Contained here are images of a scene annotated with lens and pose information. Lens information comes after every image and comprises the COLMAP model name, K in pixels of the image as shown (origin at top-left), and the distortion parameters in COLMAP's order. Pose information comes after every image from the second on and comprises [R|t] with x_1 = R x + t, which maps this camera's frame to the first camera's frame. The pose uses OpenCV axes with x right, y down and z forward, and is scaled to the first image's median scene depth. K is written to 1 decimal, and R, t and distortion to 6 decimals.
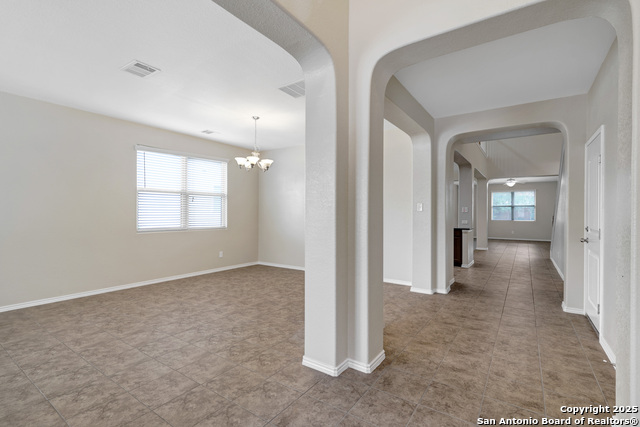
lens RADIAL K [[292.9, 0, 322.3], [0, 292.9, 218.1], [0, 0, 1]] dist [-0.000427, 0.000798]
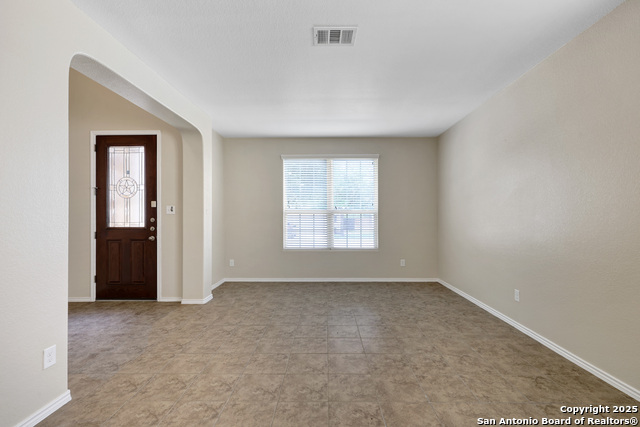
lens RADIAL K [[292.9, 0, 322.1], [0, 292.9, 210.3], [0, 0, 1]] dist [-0.000427, 0.000798]
pose [[-0.834351, -0.011366, -0.551116, -0.174650], [-0.008536, 0.999934, -0.007699, -0.031357], [0.551167, -0.001719, -0.834393, 1.838168]]
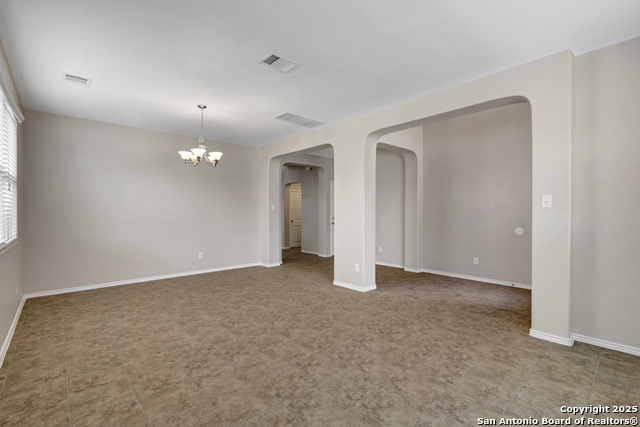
lens RADIAL K [[292.9, 0, 325.2], [0, 292.9, 215.8], [0, 0, 1]] dist [-0.000427, 0.000798]
pose [[0.225774, -0.017975, 0.974014, -1.712093], [0.017386, 0.999745, 0.014420, -0.019759], [-0.974024, 0.013678, 0.226029, 0.712251]]
